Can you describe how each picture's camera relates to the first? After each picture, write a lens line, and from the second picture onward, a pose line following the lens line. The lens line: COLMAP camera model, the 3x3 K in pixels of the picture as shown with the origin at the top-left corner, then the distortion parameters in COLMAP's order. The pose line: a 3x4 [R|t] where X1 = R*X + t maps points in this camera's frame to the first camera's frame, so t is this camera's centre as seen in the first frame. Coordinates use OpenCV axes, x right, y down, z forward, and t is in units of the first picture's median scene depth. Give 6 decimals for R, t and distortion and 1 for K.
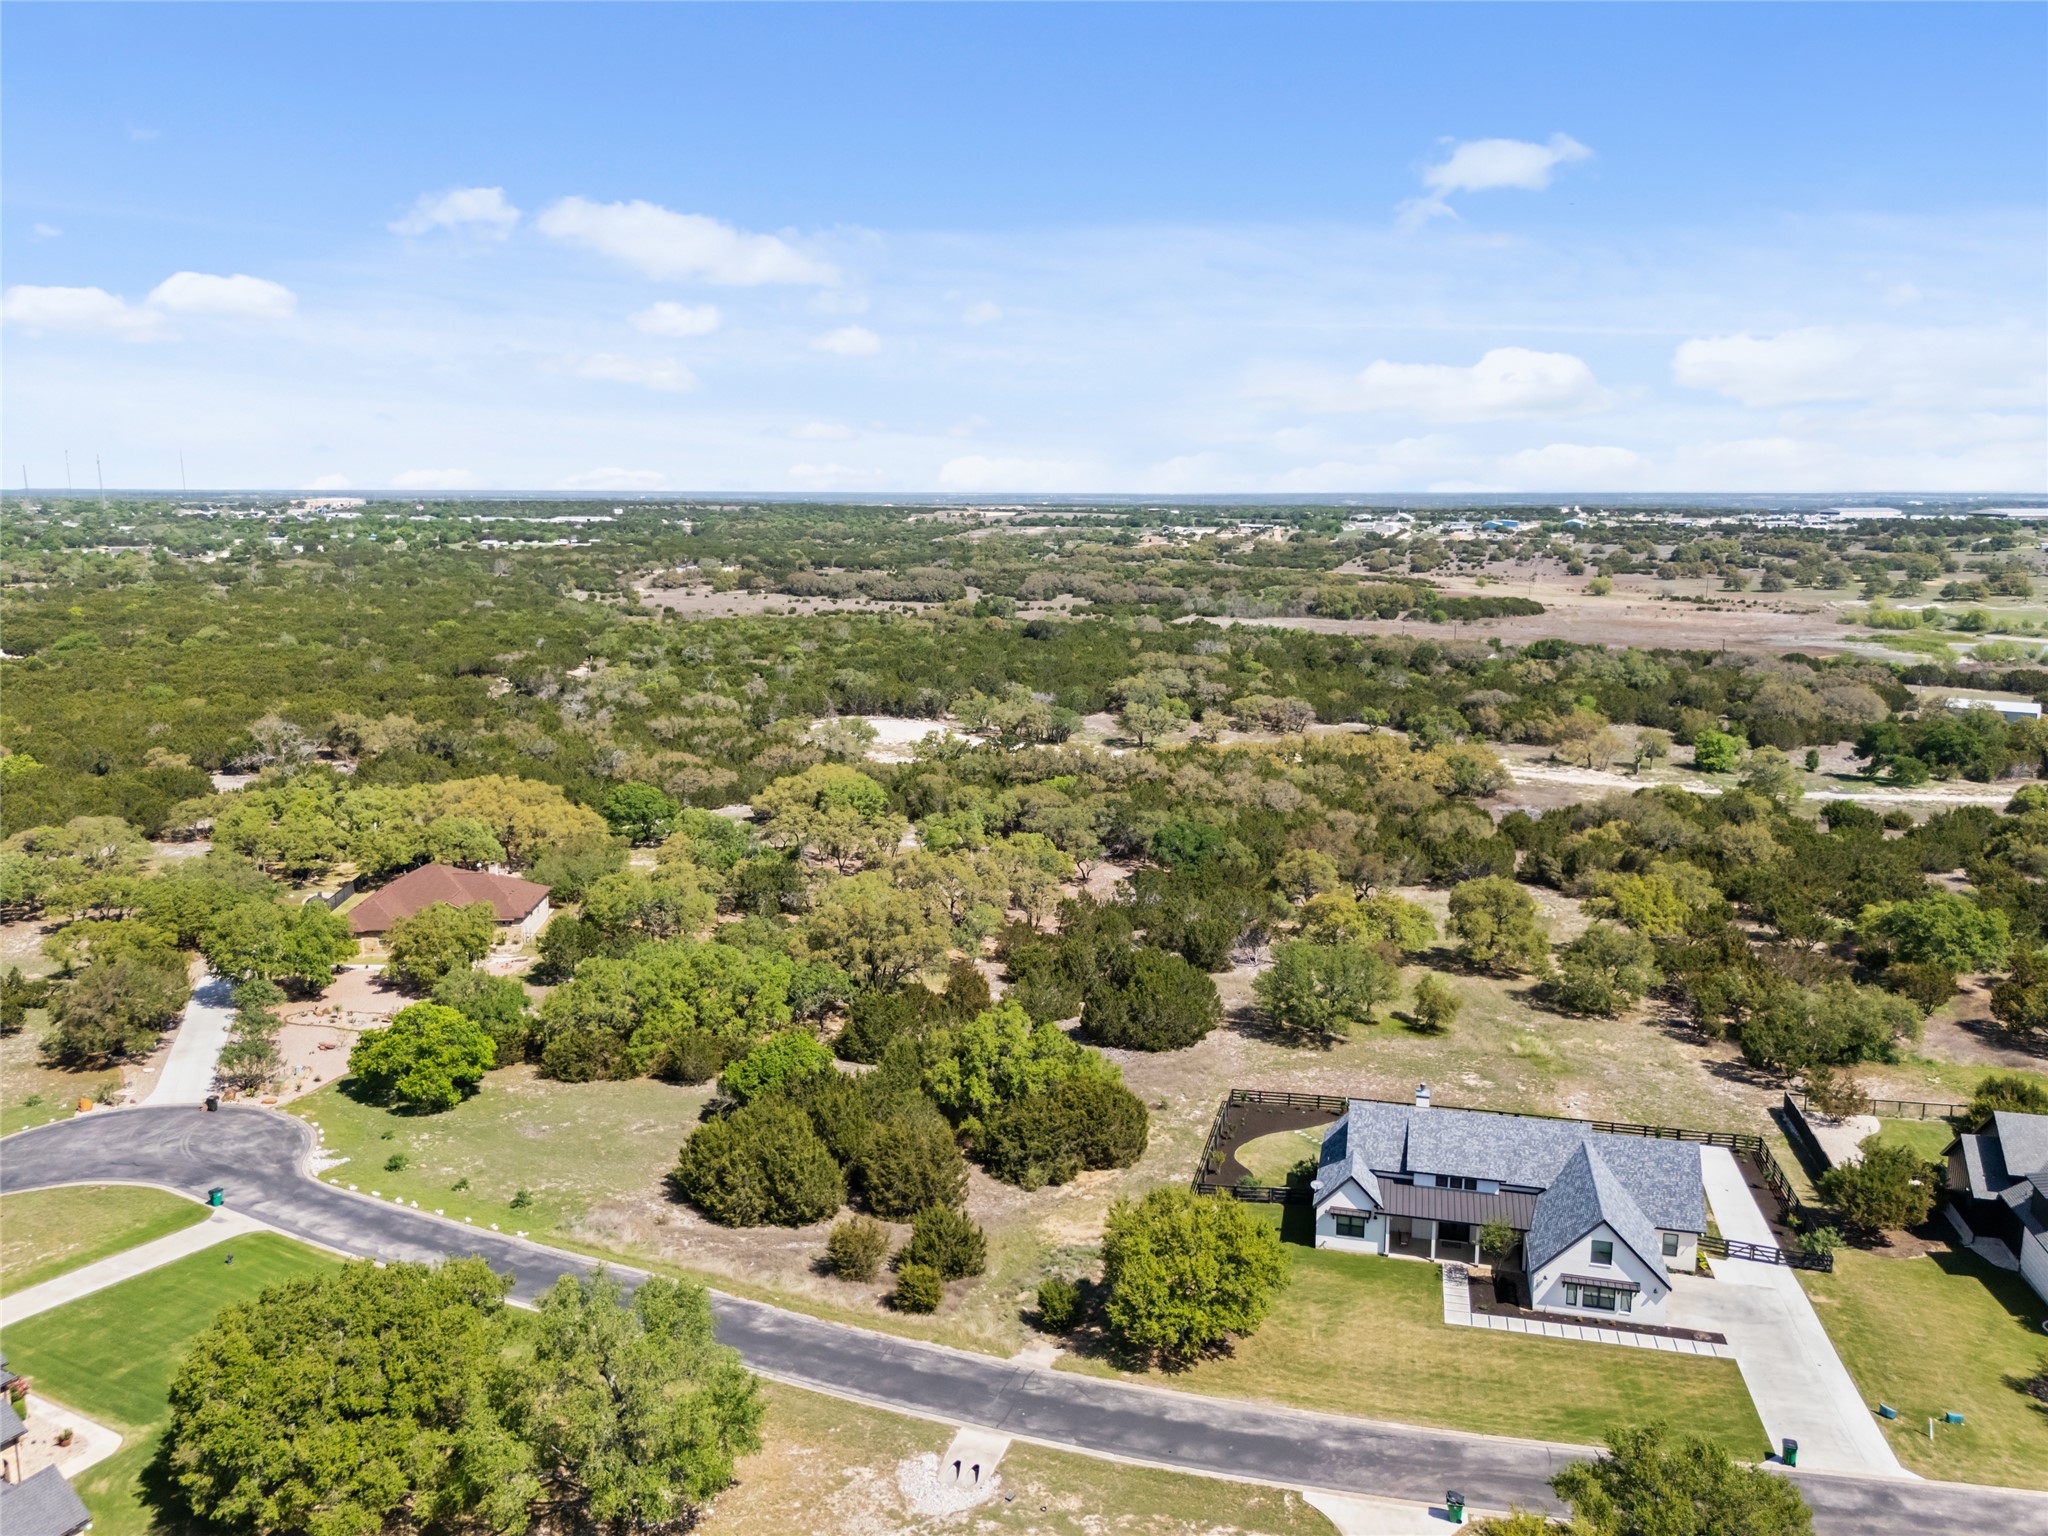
lens RADIAL K [[1537.2, 0, 1029.0], [0, 1537.2, 795.1], [0, 0, 1]] dist [0.085577, -0.090678]
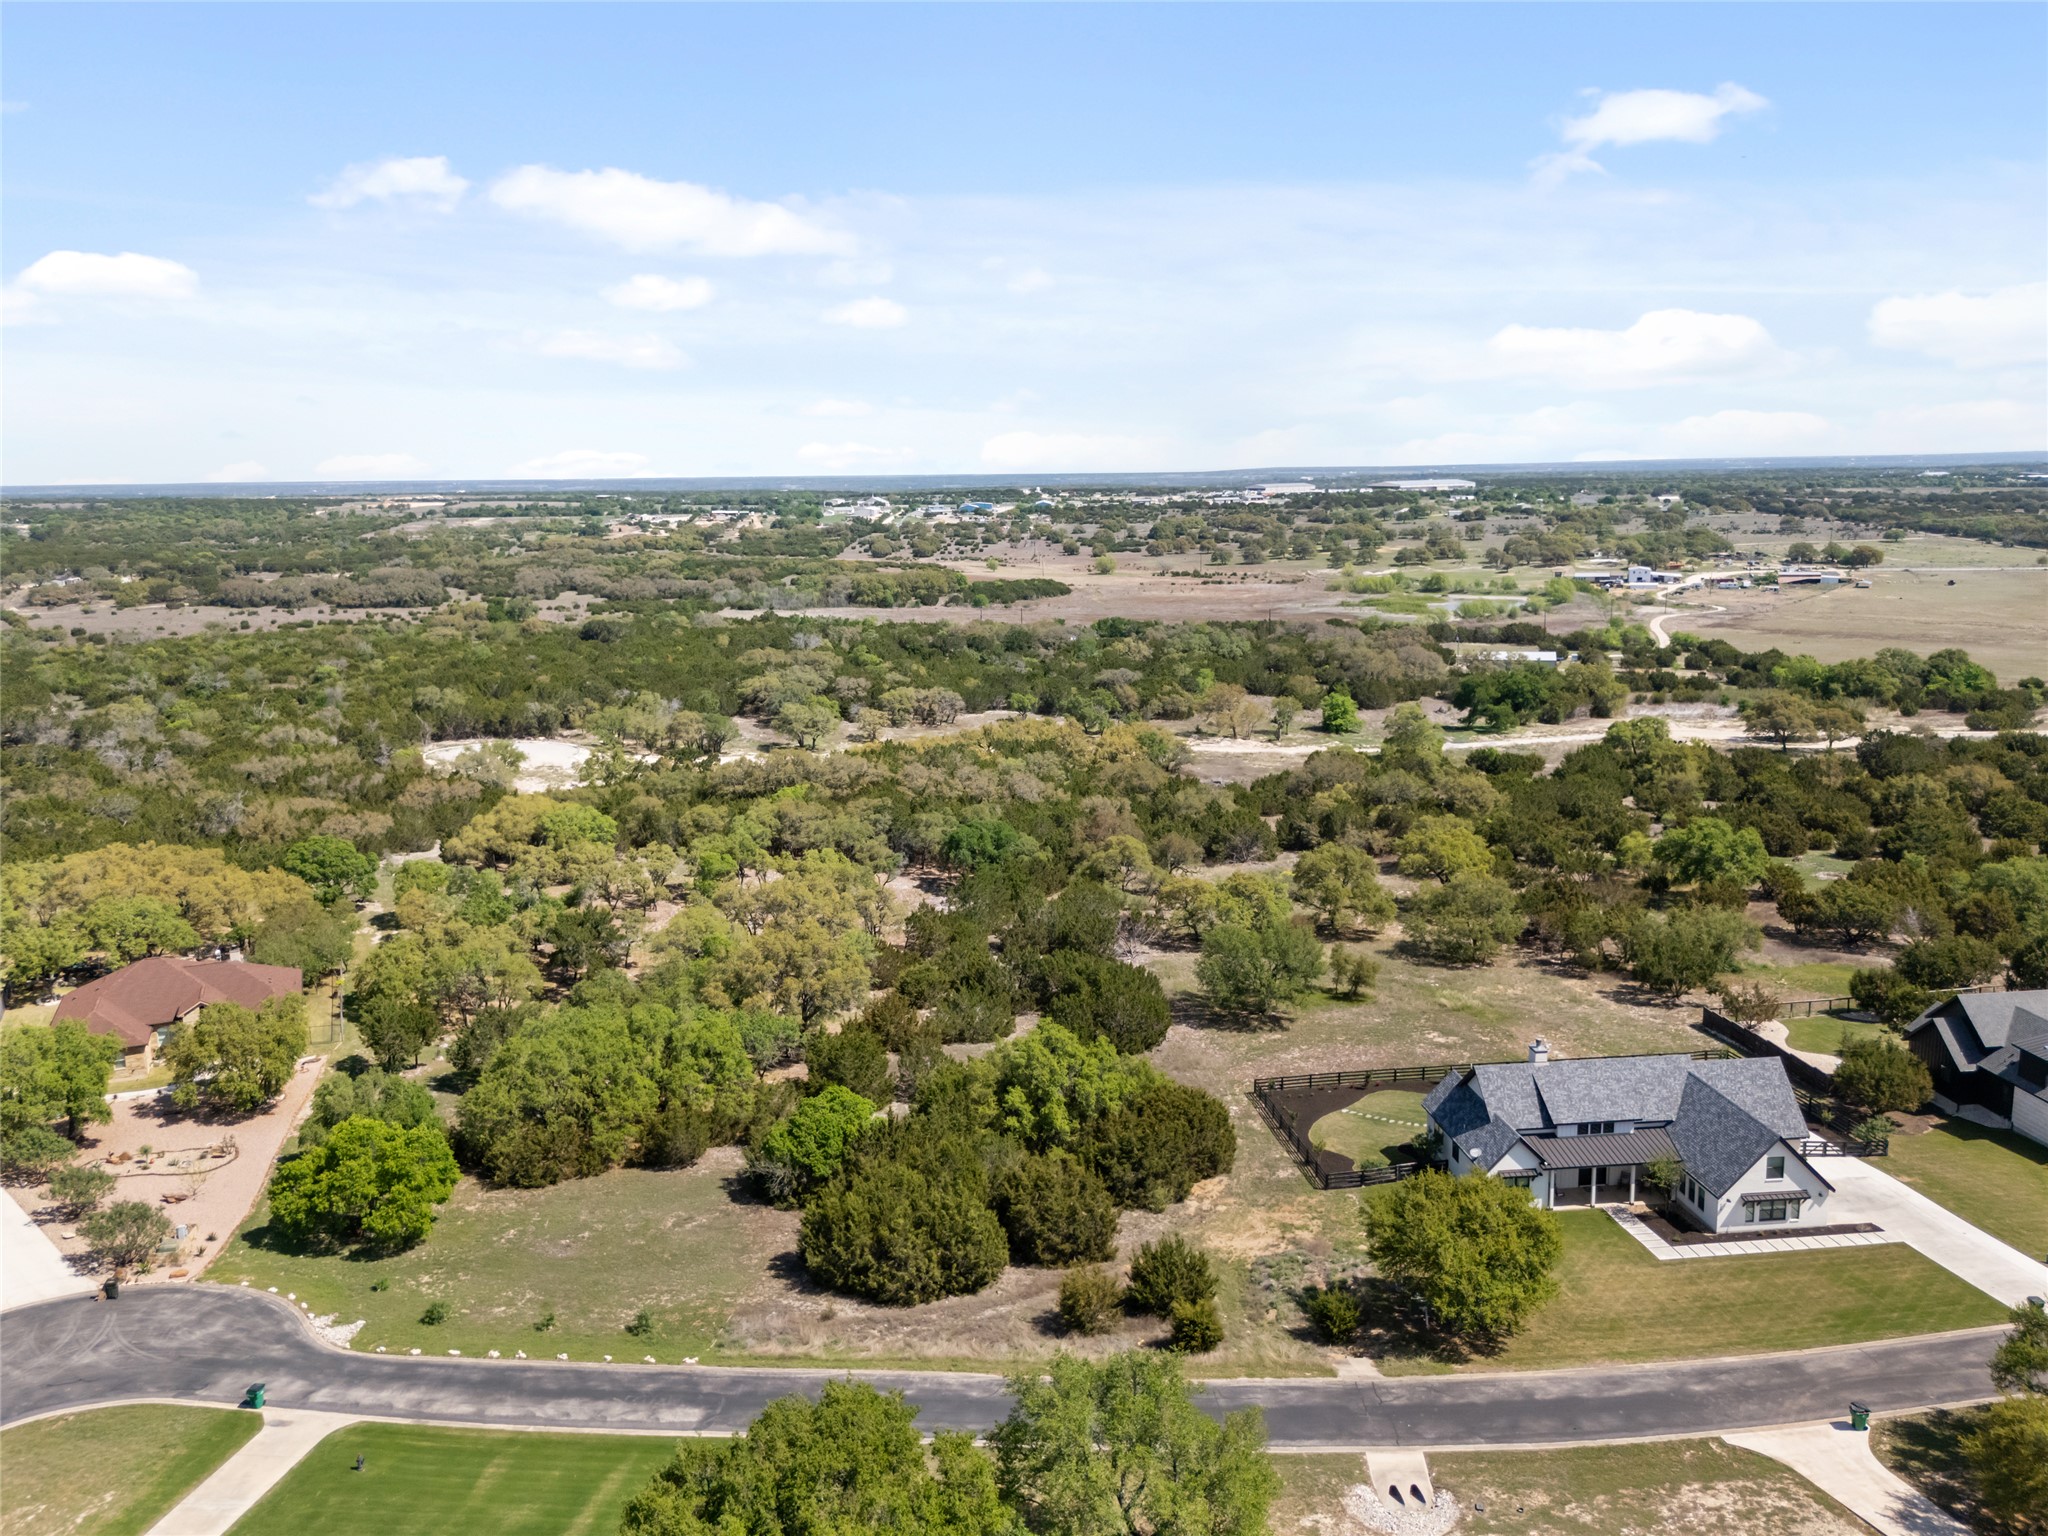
lens RADIAL K [[1622.9, 0, 1032.1], [0, 1622.9, 766.0], [0, 0, 1]] dist [0.092073, -0.098341]
pose [[0.936454, -0.080675, 0.341387, -0.326750], [0.086802, 0.996222, -0.002684, -0.016978], [-0.339881, 0.032147, 0.939919, 0.063044]]
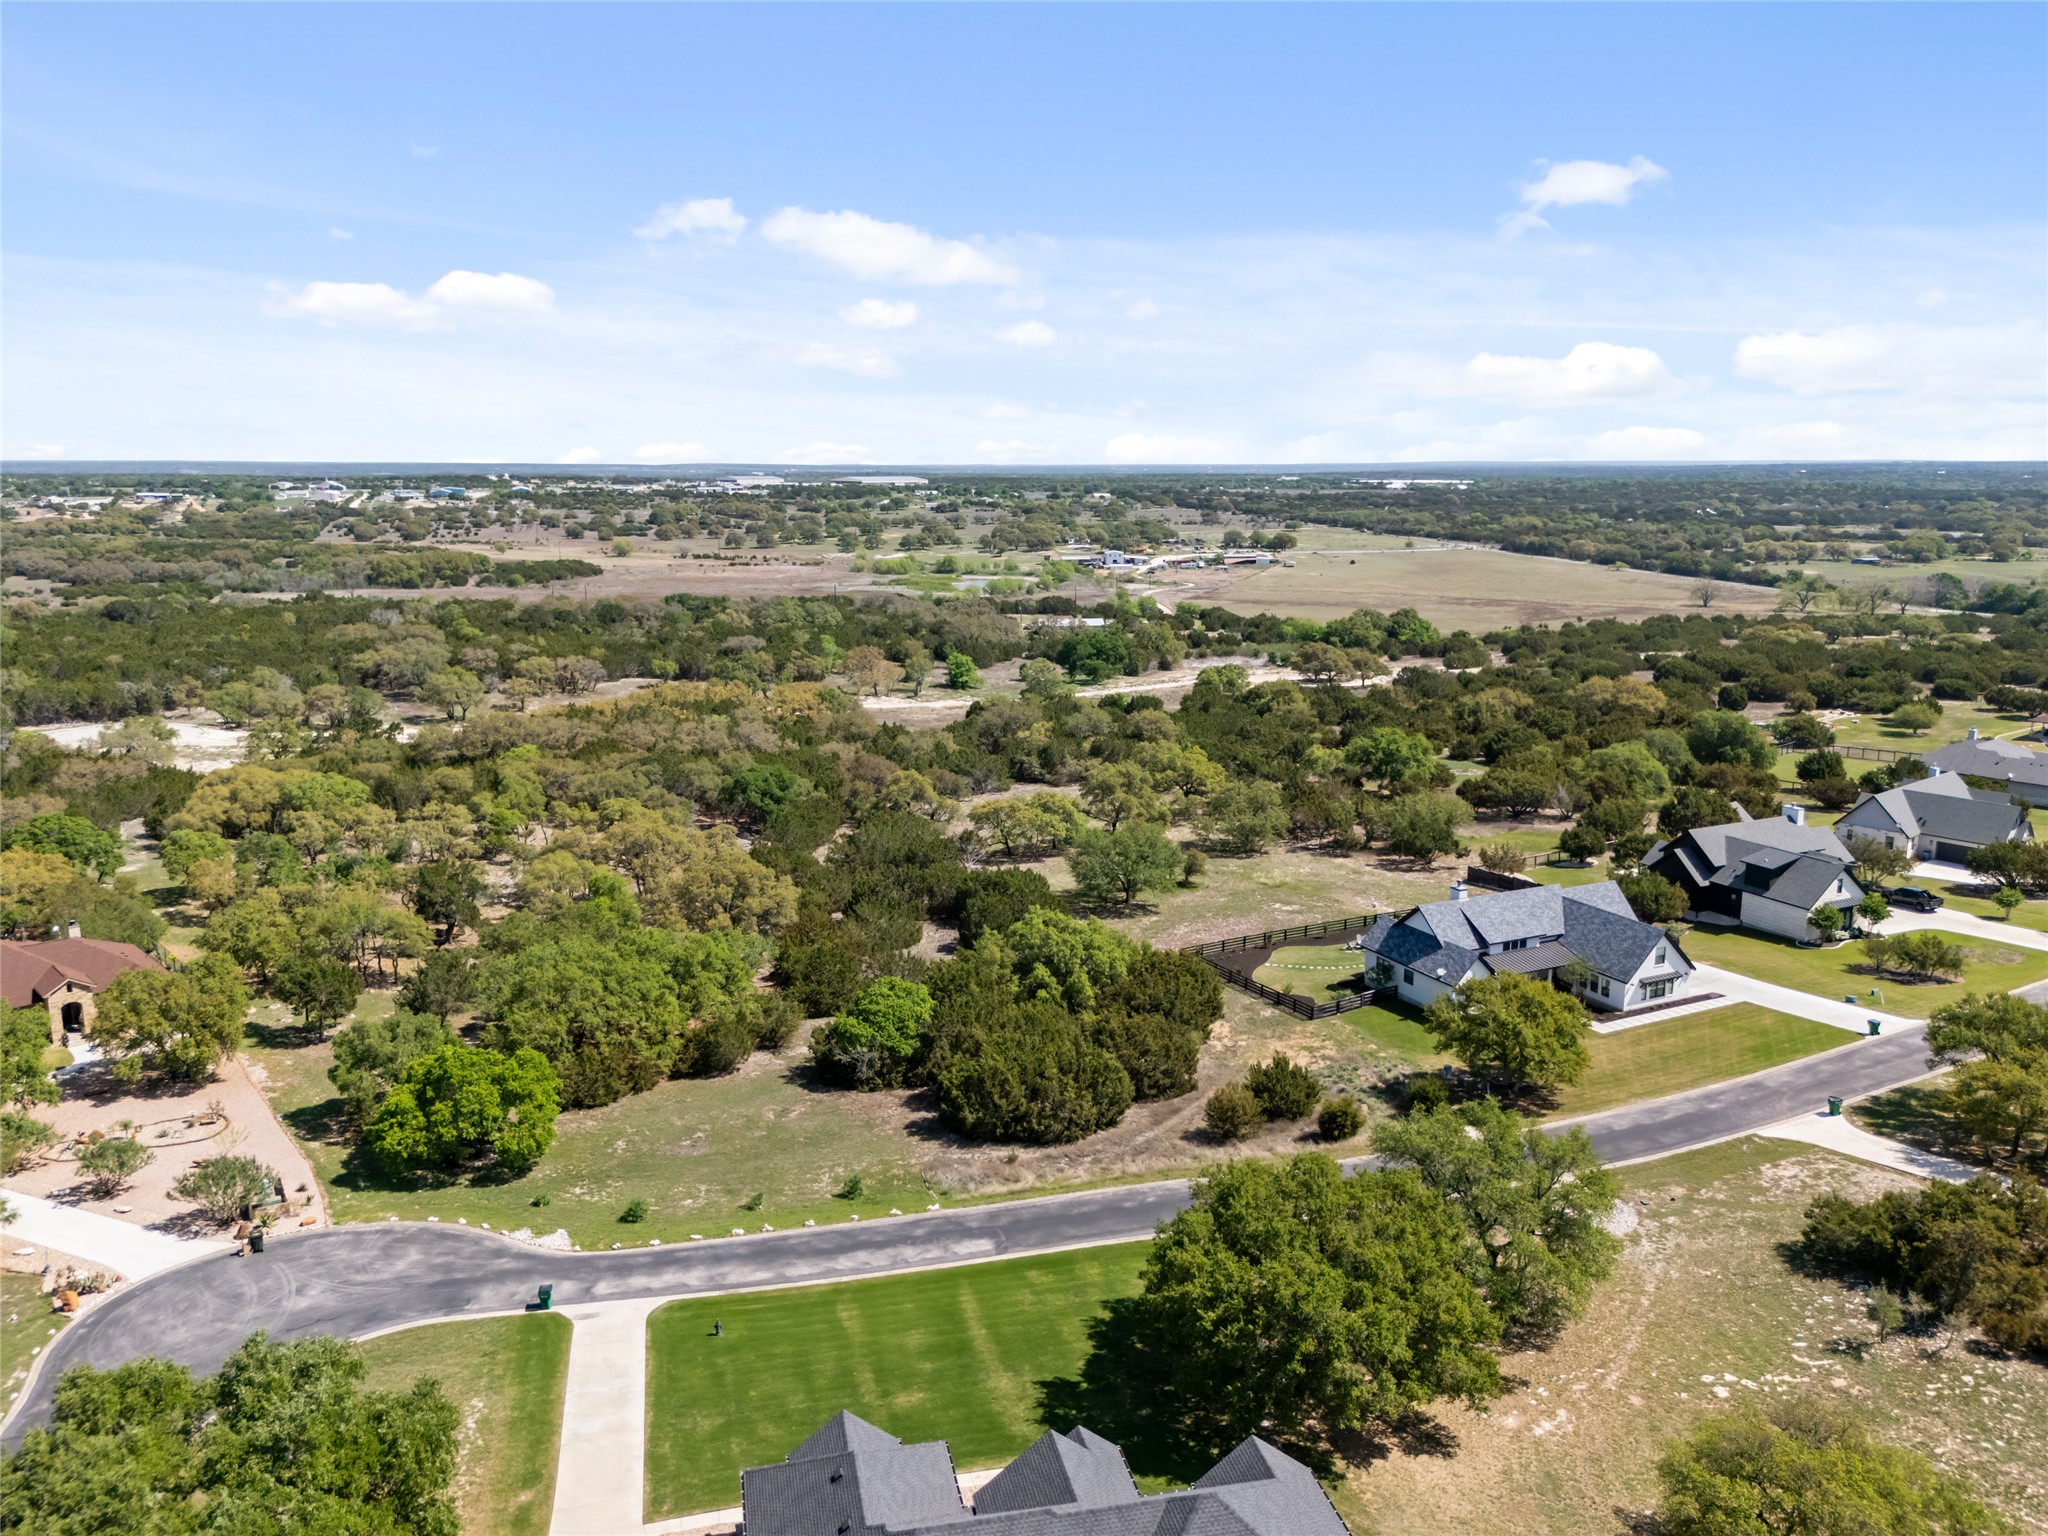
lens RADIAL K [[1537.2, 0, 1029.0], [0, 1537.2, 795.1], [0, 0, 1]] dist [0.085577, -0.090678]
pose [[0.760394, -0.139649, 0.634271, -0.625963], [0.128911, 0.989631, 0.063344, -0.006209], [-0.636540, 0.033598, 0.770511, 0.193020]]
